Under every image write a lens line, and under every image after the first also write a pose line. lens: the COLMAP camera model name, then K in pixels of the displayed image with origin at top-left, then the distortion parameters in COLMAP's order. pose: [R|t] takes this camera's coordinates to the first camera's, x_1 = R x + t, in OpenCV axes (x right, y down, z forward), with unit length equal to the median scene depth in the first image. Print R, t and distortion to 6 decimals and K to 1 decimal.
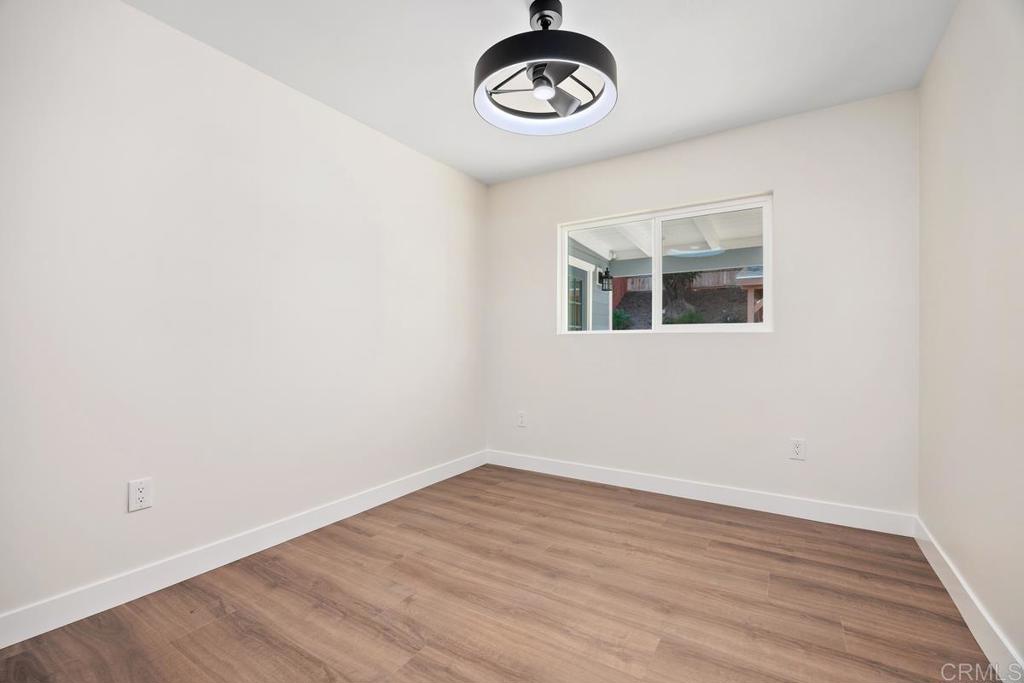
lens RADIAL K [[462.4, 0, 510.8], [0, 462.4, 342.6], [0, 0, 1]] dist [-0.010649, 0.000556]
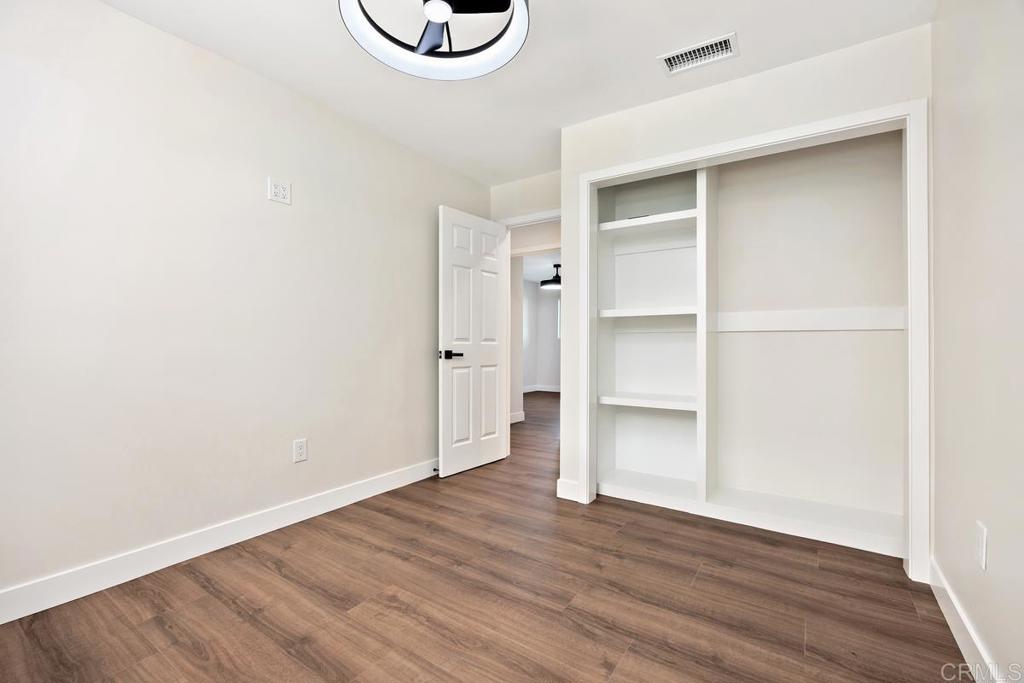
lens RADIAL K [[462.4, 0, 510.0], [0, 462.4, 343.0], [0, 0, 1]] dist [-0.010649, 0.000556]
pose [[-0.999478, -0.003267, 0.032142, -0.087673], [-0.003465, 0.999975, -0.006110, 0.018597], [-0.032121, -0.006219, -0.999465, 1.999690]]
